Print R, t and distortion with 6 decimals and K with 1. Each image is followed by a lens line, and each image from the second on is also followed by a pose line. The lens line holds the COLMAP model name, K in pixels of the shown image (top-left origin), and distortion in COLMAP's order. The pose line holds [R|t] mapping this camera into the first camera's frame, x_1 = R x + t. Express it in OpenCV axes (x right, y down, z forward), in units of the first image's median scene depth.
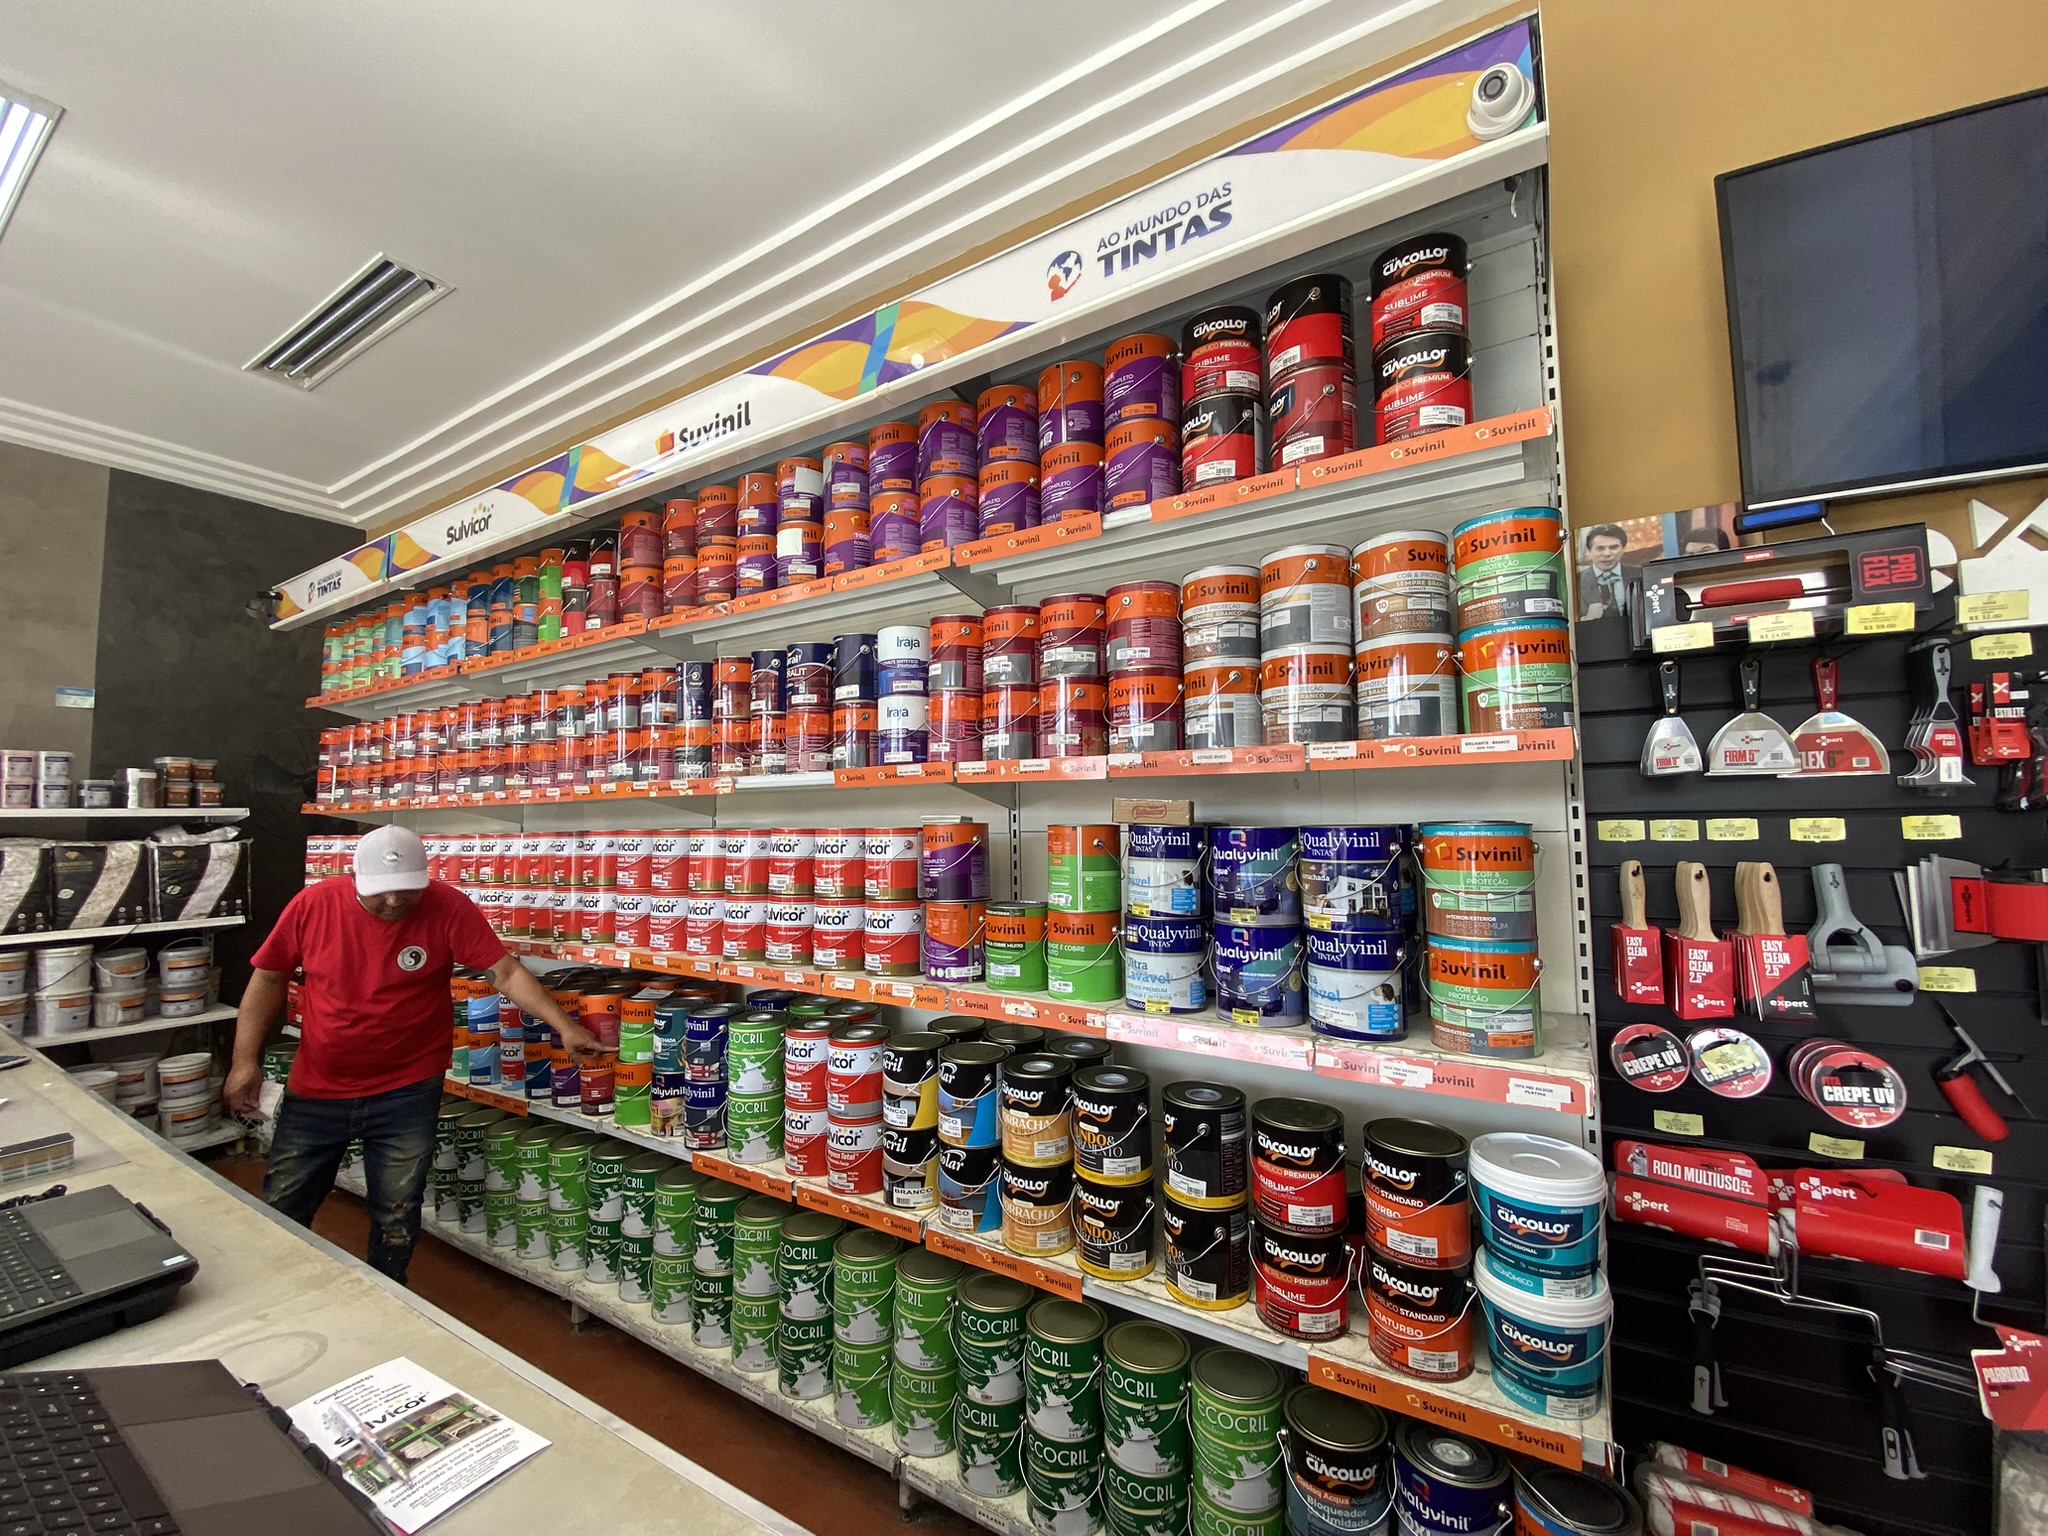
lens RADIAL K [[827.9, 0, 1012.6], [0, 827.9, 776.2], [0, 0, 1]] dist [0.019400, -0.019206]
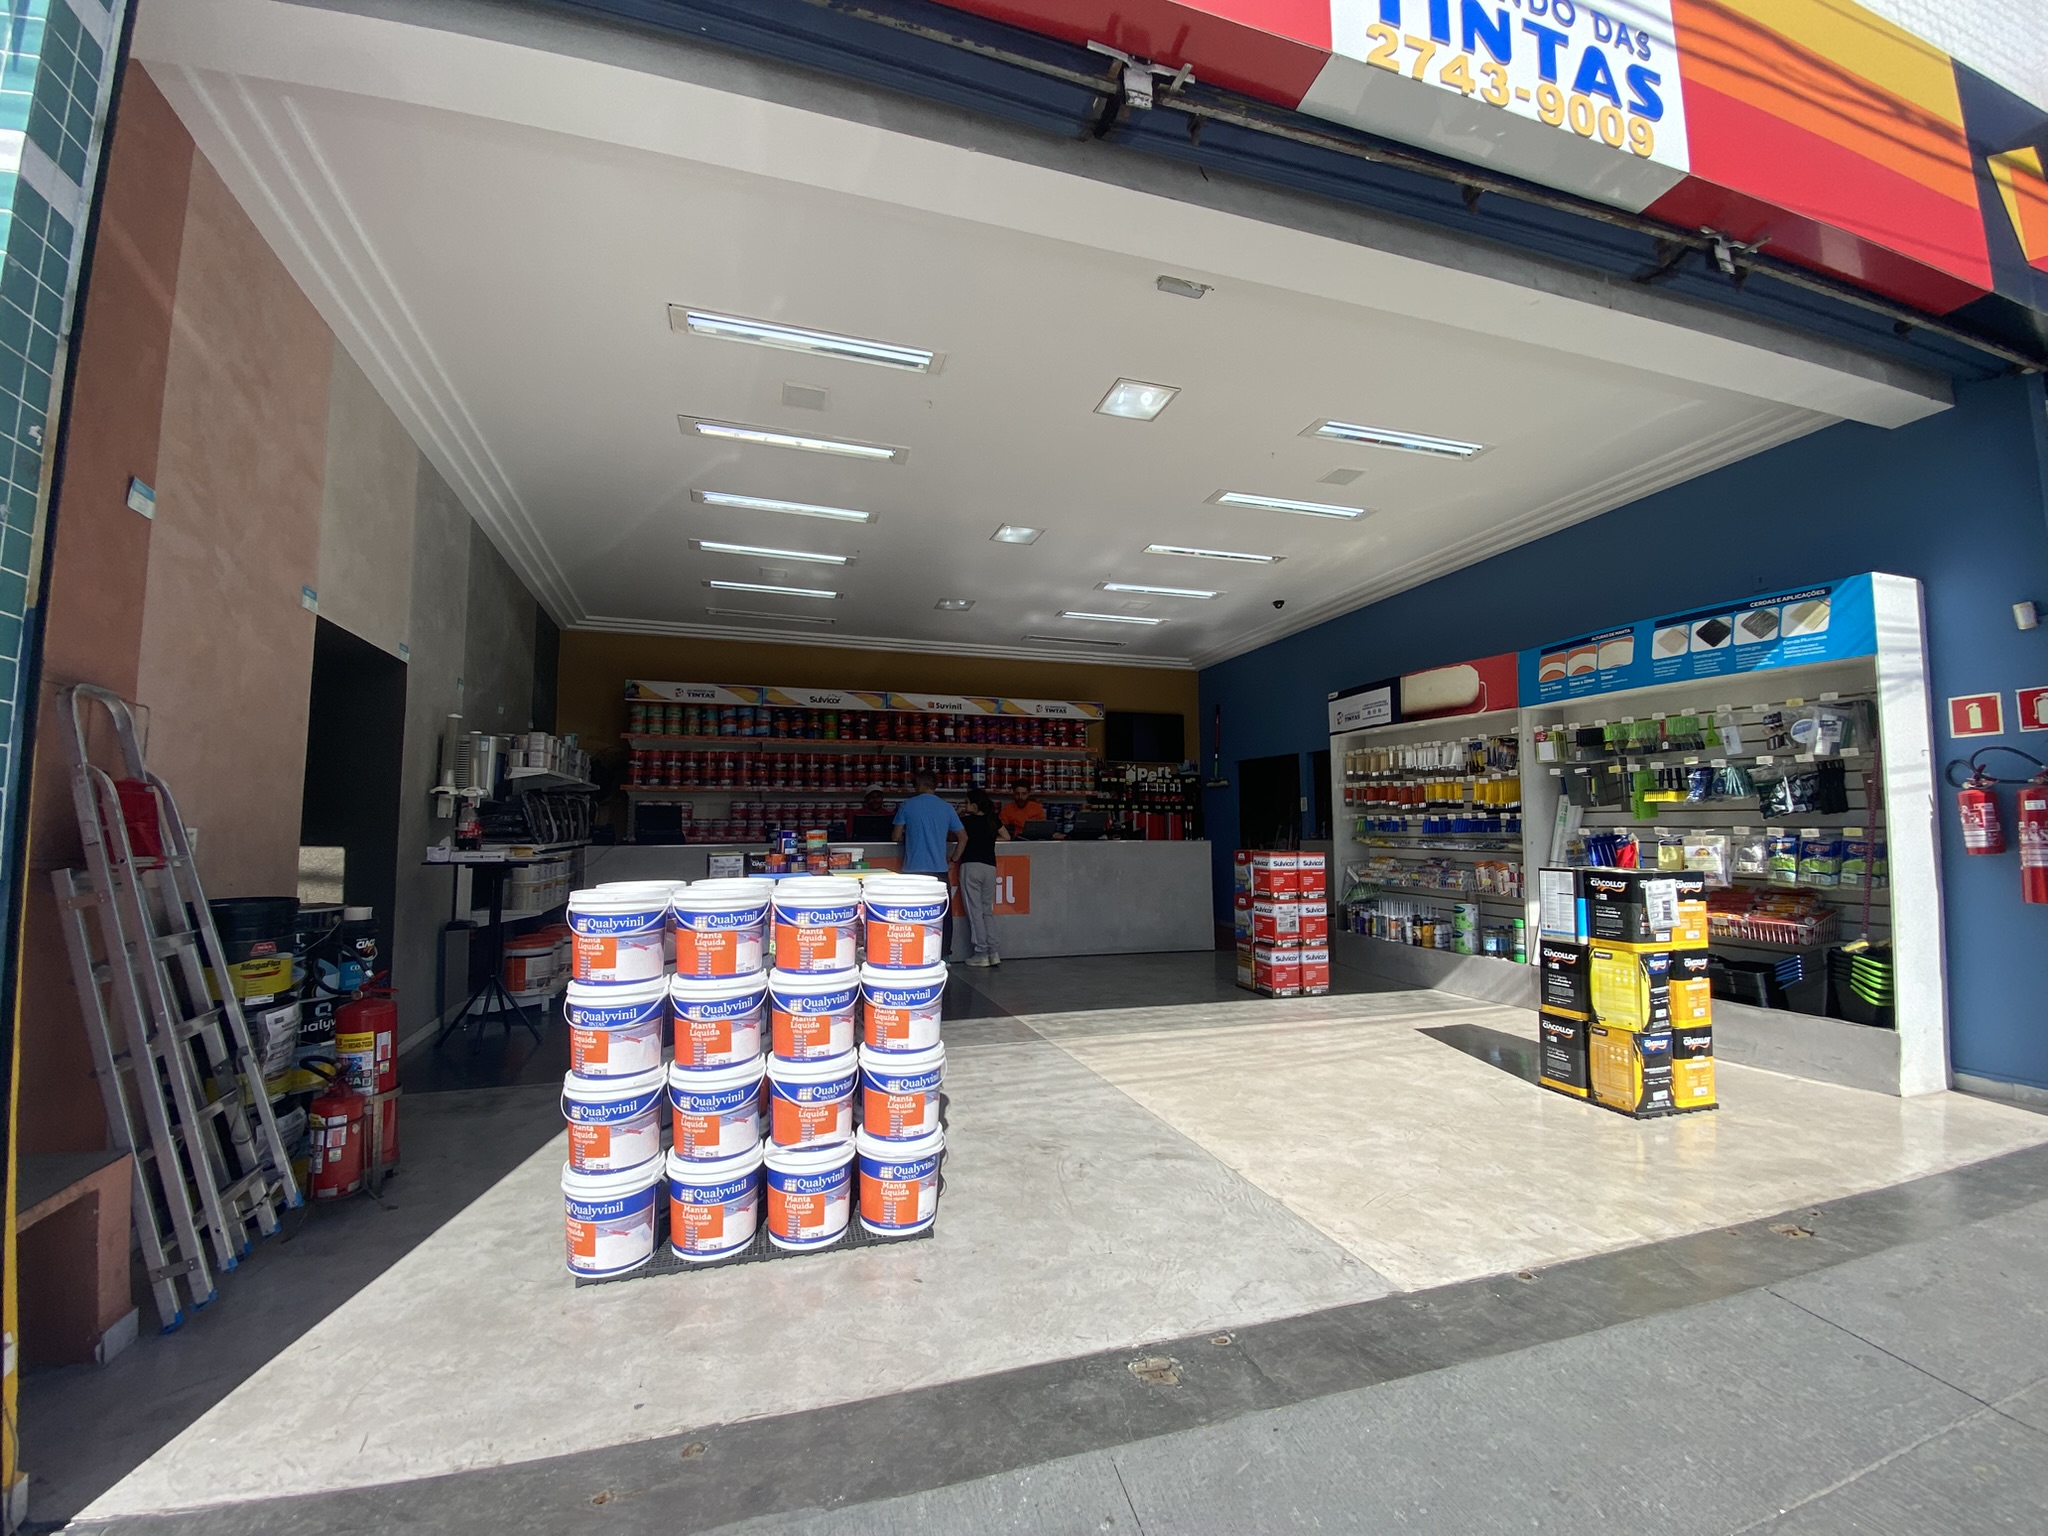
lens RADIAL K [[827.9, 0, 1017.4], [0, 827.9, 771.8], [0, 0, 1]] dist [0.019400, -0.019206]
pose [[0.651690, 0.069381, 0.755305, -4.428784], [-0.046491, 0.997589, -0.051523, 0.150973], [-0.757059, -0.001538, 0.653345, -2.691290]]
